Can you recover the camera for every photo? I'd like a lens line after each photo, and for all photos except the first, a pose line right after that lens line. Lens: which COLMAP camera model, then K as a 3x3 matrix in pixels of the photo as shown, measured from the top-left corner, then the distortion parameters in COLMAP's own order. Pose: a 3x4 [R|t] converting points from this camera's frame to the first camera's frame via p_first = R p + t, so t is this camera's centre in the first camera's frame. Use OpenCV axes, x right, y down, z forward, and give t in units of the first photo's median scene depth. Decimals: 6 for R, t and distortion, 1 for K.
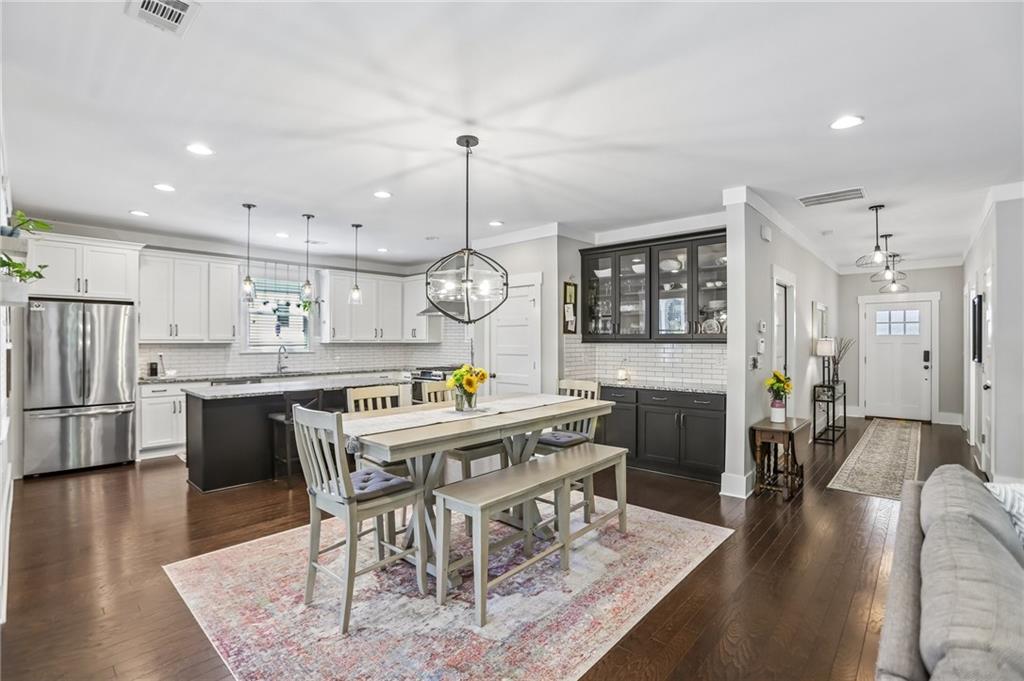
lens RADIAL K [[467.8, 0, 506.8], [0, 467.8, 334.1], [0, 0, 1]] dist [-0.048576, 0.011609]
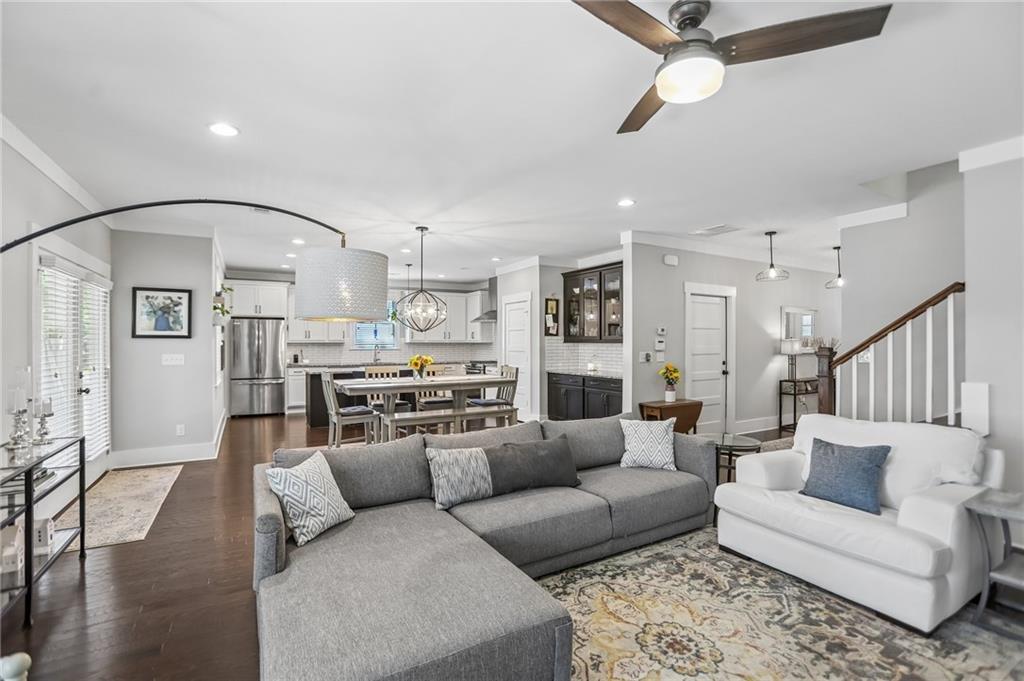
lens RADIAL K [[467.8, 0, 515.5], [0, 467.8, 341.8], [0, 0, 1]] dist [-0.048576, 0.011609]
pose [[0.956980, -0.000253, -0.290154, 0.447049], [0.004927, 0.999870, 0.015378, -0.005488], [0.290112, -0.016146, 0.956856, -0.350811]]
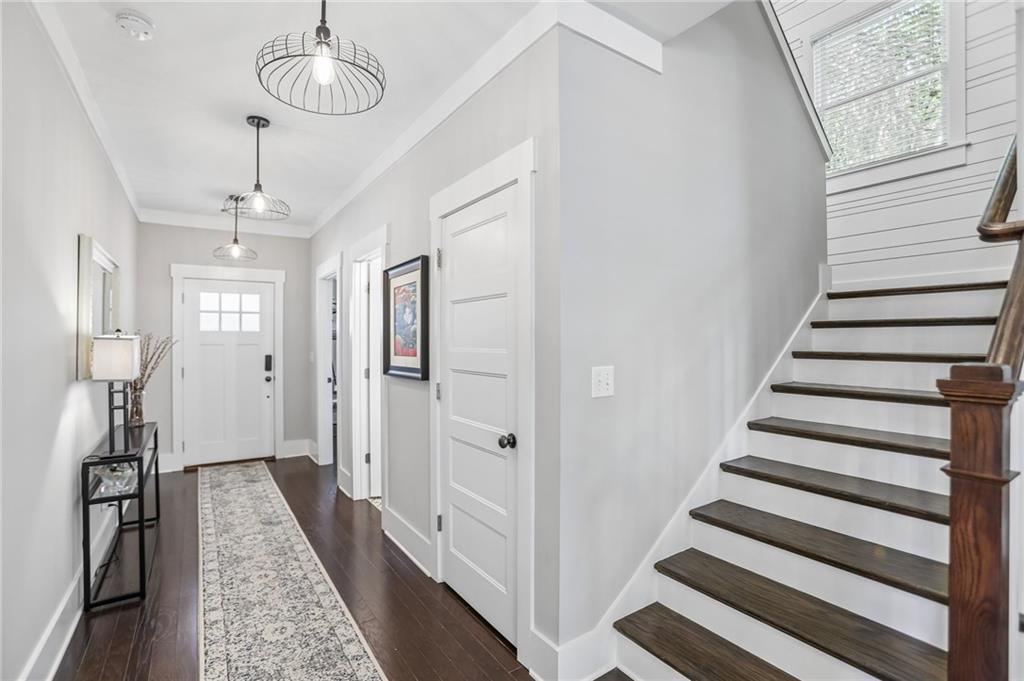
lens RADIAL K [[467.8, 0, 514.5], [0, 467.8, 334.3], [0, 0, 1]] dist [-0.048576, 0.011609]
pose [[0.214818, 0.004922, 0.976642, 0.469104], [0.000801, 0.999986, -0.005216, 0.013311], [-0.976654, 0.001902, 0.214811, 0.701718]]
